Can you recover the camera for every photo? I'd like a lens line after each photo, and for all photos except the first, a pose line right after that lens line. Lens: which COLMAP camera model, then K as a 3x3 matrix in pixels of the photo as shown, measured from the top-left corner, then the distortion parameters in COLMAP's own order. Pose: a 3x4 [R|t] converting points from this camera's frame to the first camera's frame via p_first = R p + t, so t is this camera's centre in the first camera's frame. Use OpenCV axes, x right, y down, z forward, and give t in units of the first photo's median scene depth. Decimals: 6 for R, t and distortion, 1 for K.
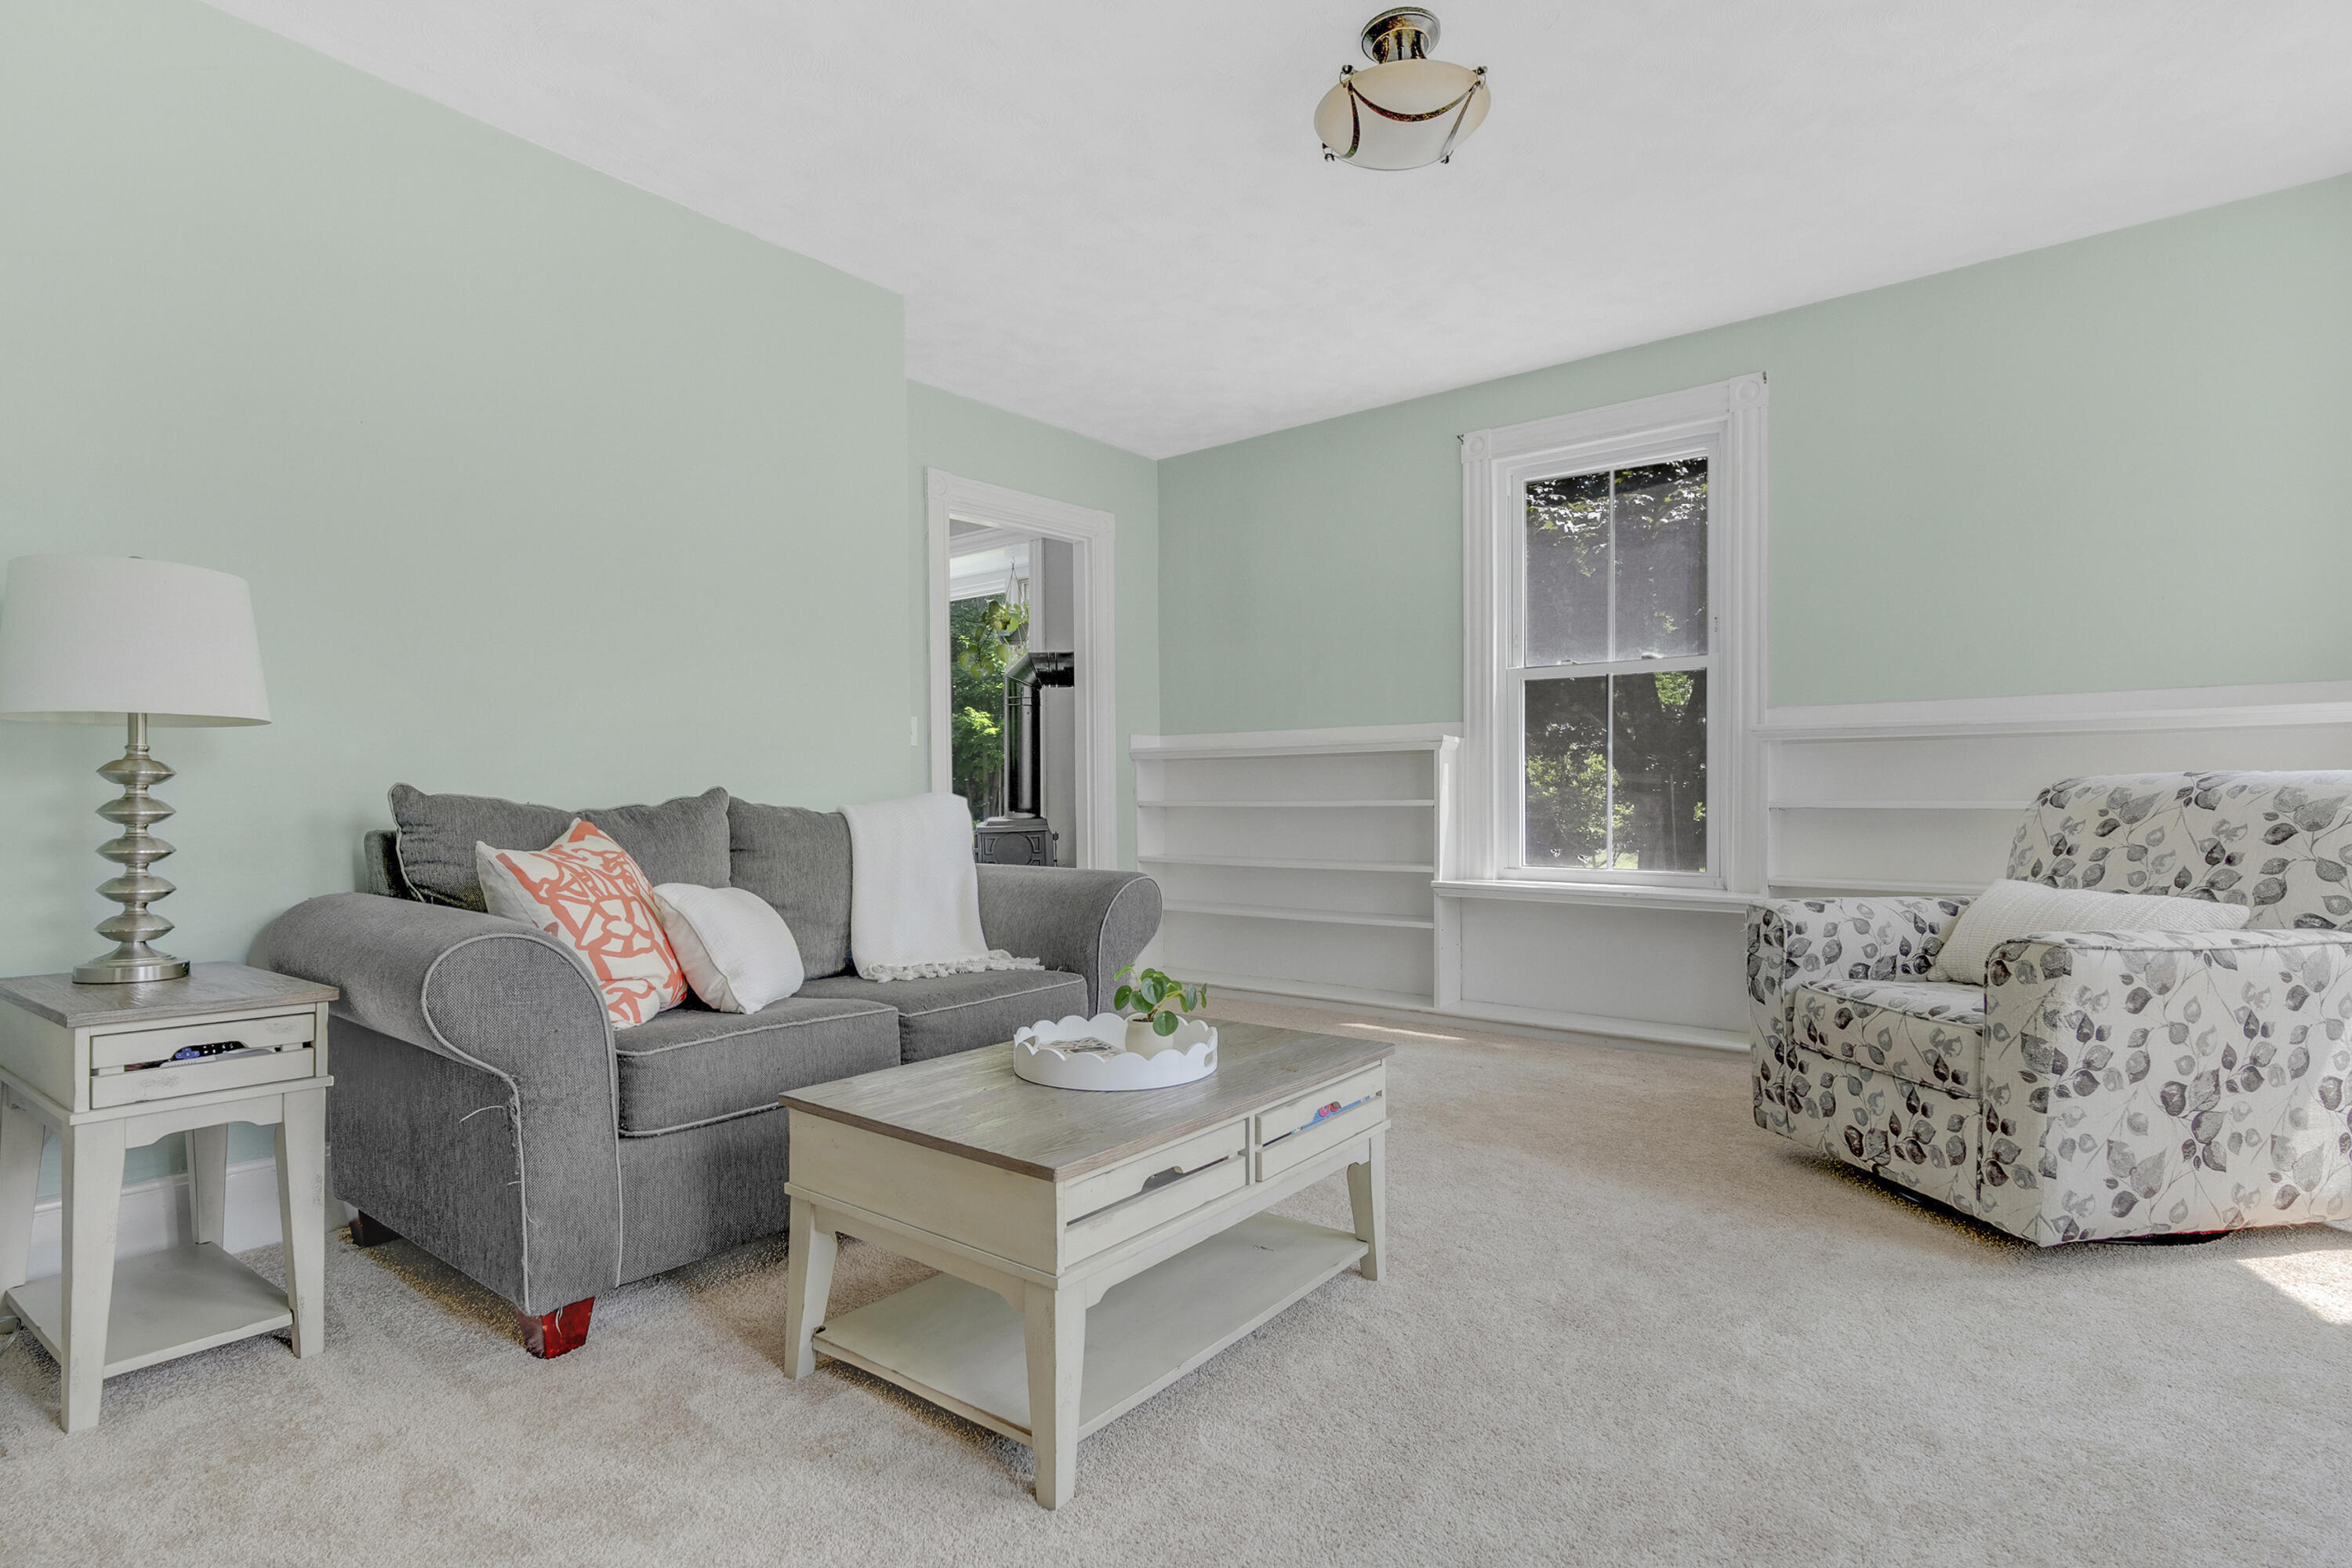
lens RADIAL K [[1157.6, 0, 1169.4], [0, 1157.6, 799.1], [0, 0, 1]] dist [-0.006069, 0.002184]
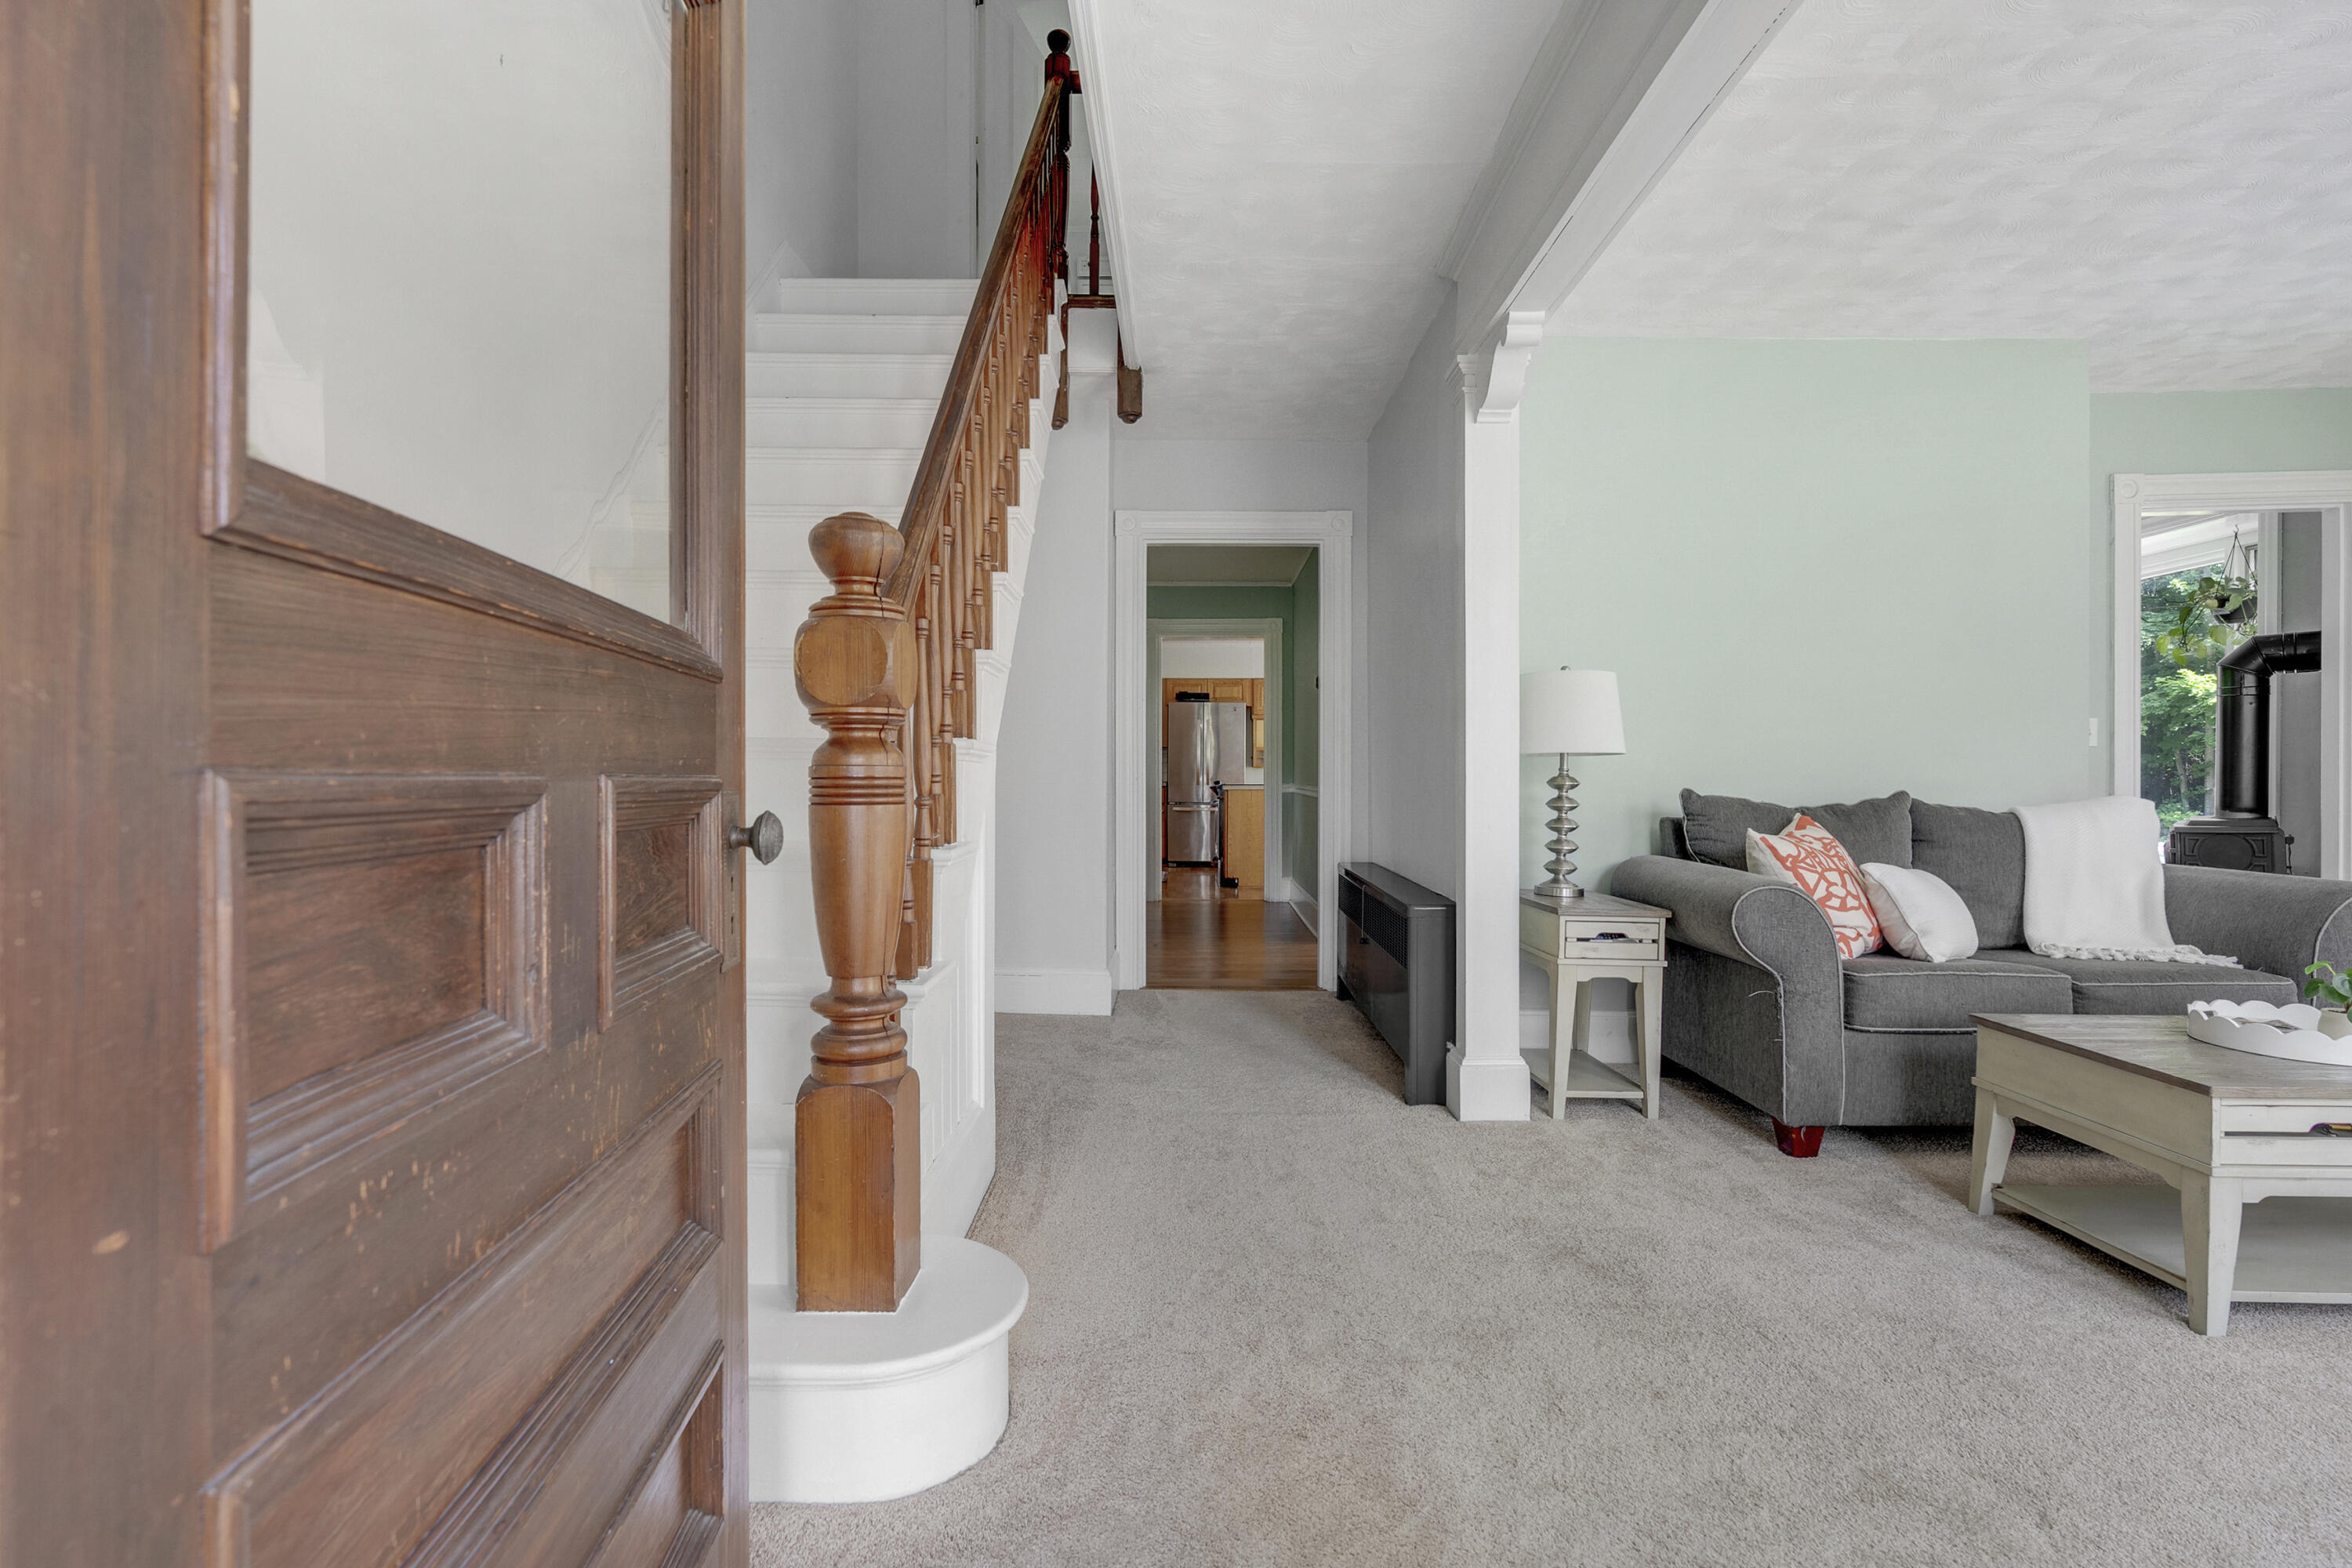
lens RADIAL K [[1157.6, 0, 1164.7], [0, 1157.6, 785.2], [0, 0, 1]] dist [-0.006069, 0.002184]
pose [[0.624444, 0.014807, -0.780929, 0.136087], [-0.008312, 0.999890, 0.012312, -0.034186], [0.781025, -0.001197, 0.624499, -0.593771]]
